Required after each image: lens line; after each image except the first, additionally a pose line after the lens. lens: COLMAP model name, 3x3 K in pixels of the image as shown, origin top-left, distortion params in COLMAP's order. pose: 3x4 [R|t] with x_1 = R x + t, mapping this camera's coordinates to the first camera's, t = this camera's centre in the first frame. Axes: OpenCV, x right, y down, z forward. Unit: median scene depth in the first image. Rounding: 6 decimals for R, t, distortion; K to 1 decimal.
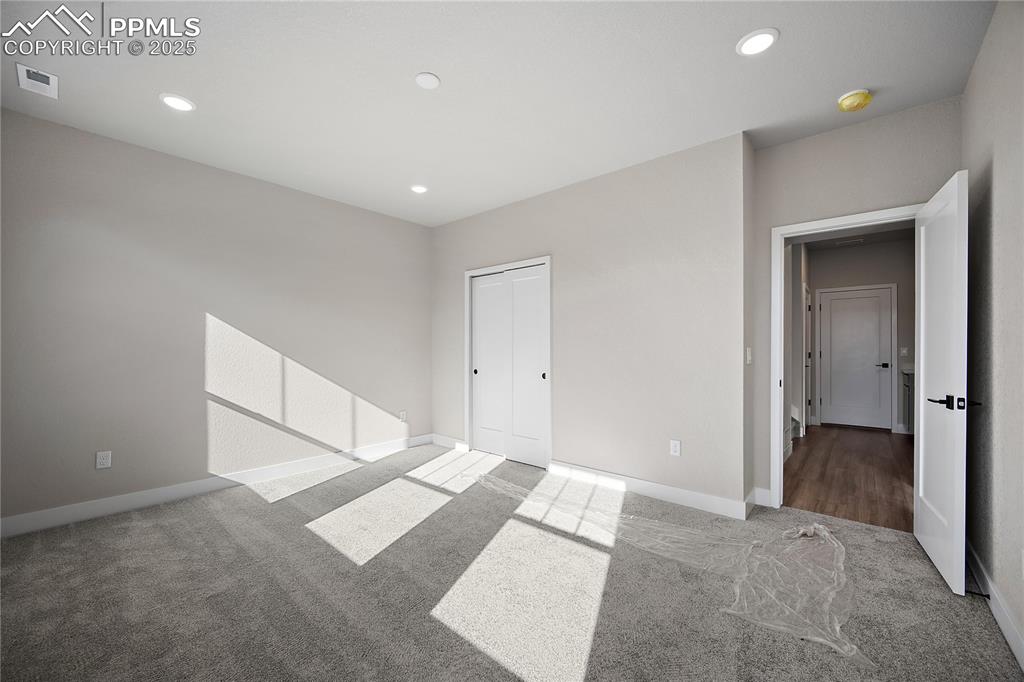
lens RADIAL K [[402.9, 0, 513.8], [0, 402.9, 345.8], [0, 0, 1]] dist [-0.002455, 0.000377]
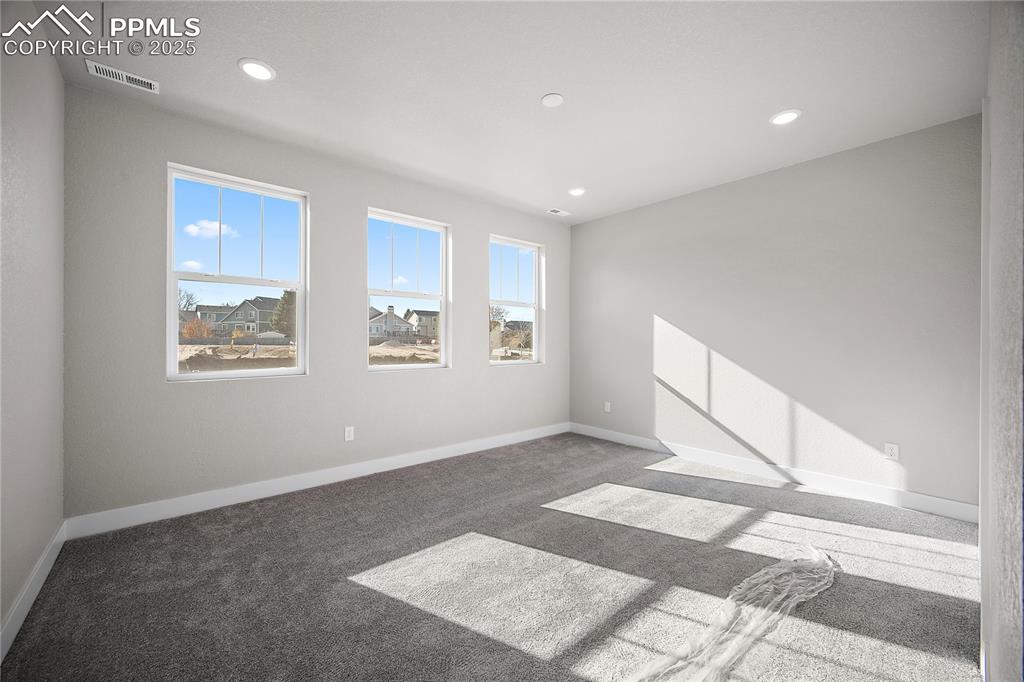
lens RADIAL K [[402.9, 0, 503.3], [0, 402.9, 339.4], [0, 0, 1]] dist [-0.002455, 0.000377]
pose [[-0.155233, 0.001594, -0.987877, 0.556715], [0.001864, 0.999997, 0.001320, -0.001846], [0.987876, -0.001636, -0.155235, 0.637272]]
